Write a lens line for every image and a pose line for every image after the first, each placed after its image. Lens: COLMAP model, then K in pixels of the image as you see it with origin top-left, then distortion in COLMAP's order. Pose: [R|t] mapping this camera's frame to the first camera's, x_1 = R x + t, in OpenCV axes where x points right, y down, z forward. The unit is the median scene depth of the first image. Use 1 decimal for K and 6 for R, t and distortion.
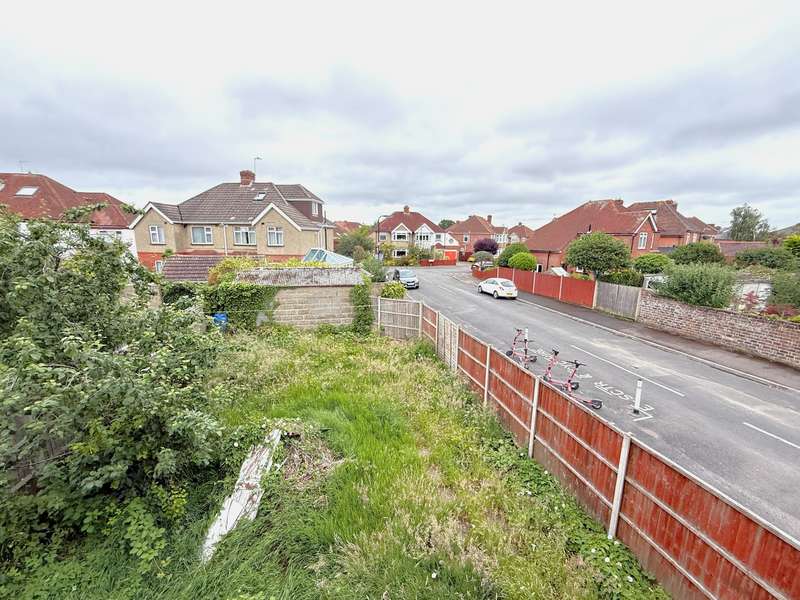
lens RADIAL K [[317.5, 0, 400.1], [0, 317.5, 302.4], [0, 0, 1]] dist [-0.000528, 0.000568]
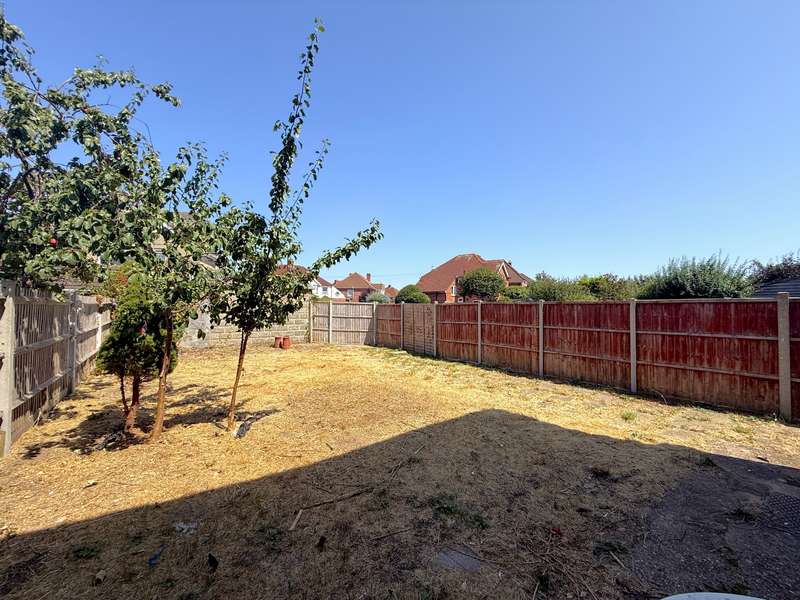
lens RADIAL K [[317.5, 0, 400.4], [0, 317.5, 300.6], [0, 0, 1]] dist [-0.000528, 0.000568]
pose [[0.914619, 0.002136, 0.404311, -0.117230], [0.086291, 0.975915, -0.200361, 0.087773], [-0.395001, 0.218142, 0.892406, 0.018160]]
